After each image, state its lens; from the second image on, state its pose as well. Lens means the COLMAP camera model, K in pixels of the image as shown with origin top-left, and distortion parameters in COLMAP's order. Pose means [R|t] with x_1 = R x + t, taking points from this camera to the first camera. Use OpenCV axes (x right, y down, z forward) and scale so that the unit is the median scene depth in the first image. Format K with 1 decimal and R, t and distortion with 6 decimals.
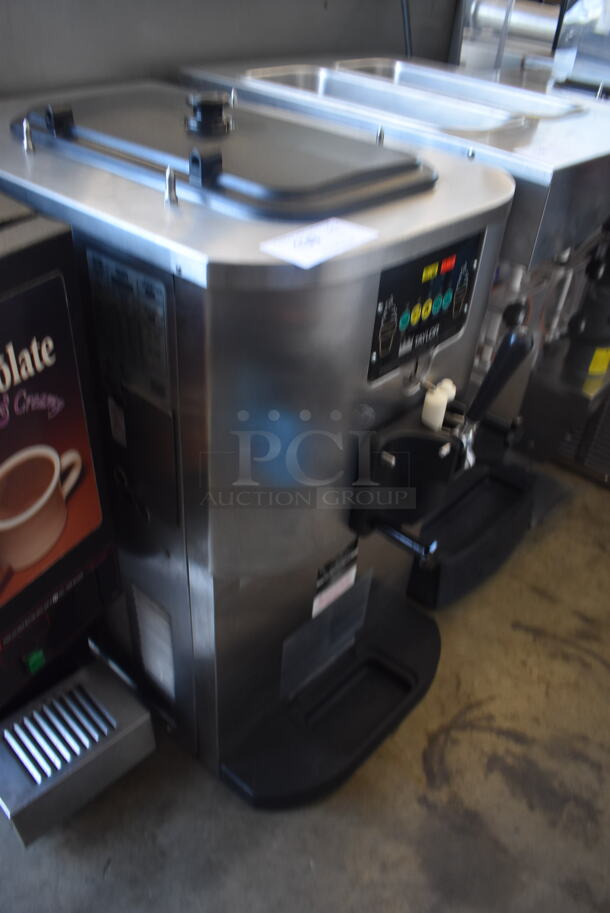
lens RADIAL K [[723.2, 0, 306.5], [0, 723.2, 464.1], [0, 0, 1]] dist [-0.116983, 0.001790]
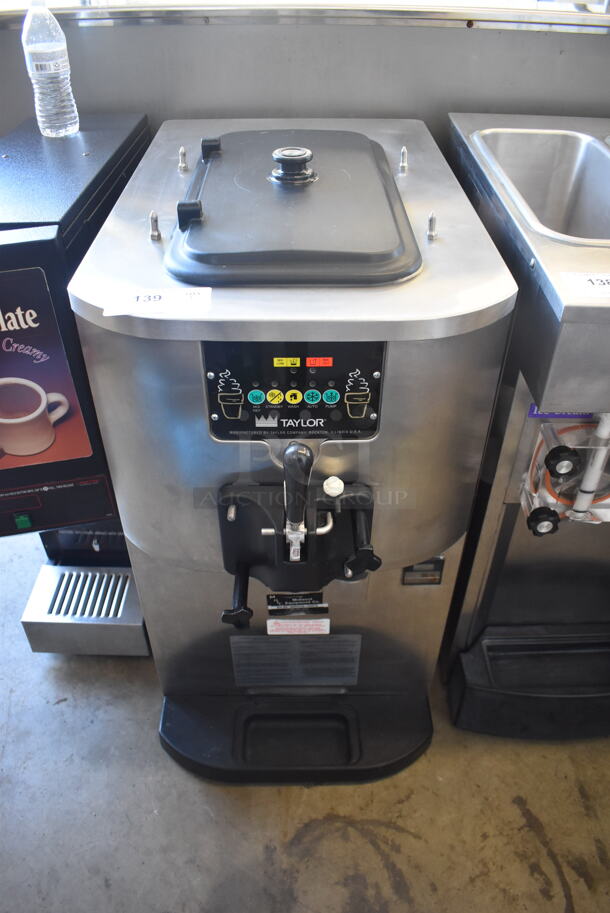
lens RADIAL K [[701.2, 0, 305.0], [0, 701.2, 456.5], [0, 0, 1]] dist [-0.124898, 0.041299]
pose [[0.674353, 0.418772, -0.608175, 0.609824], [-0.424346, 0.893825, 0.144941, -0.216784], [0.604299, 0.160335, 0.780458, 0.186554]]
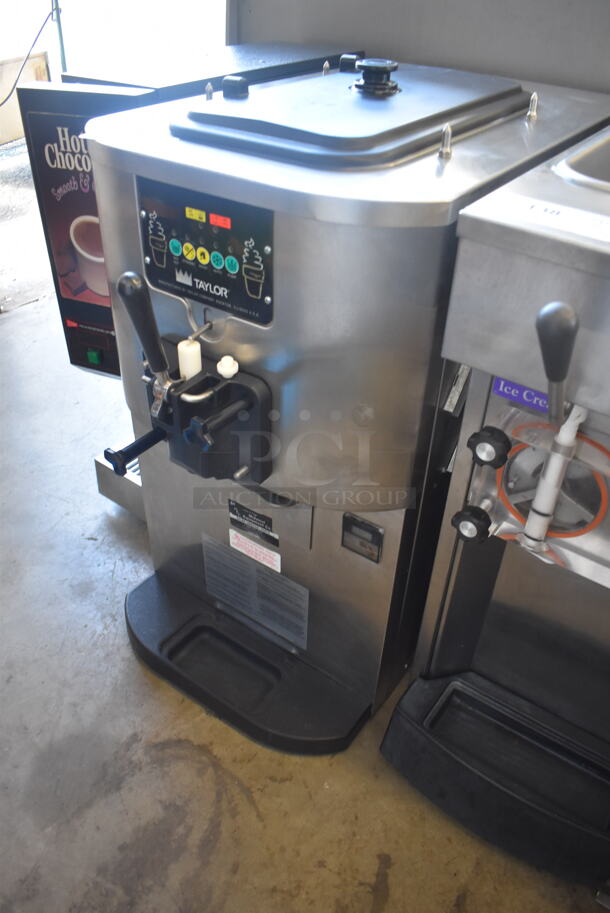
lens RADIAL K [[701.2, 0, 305.0], [0, 701.2, 456.5], [0, 0, 1]] dist [-0.124898, 0.041299]
pose [[0.122649, 0.559377, -0.819789, 0.853145], [-0.632957, 0.680314, 0.369510, -0.354254], [0.764410, 0.473571, 0.437502, 0.610564]]
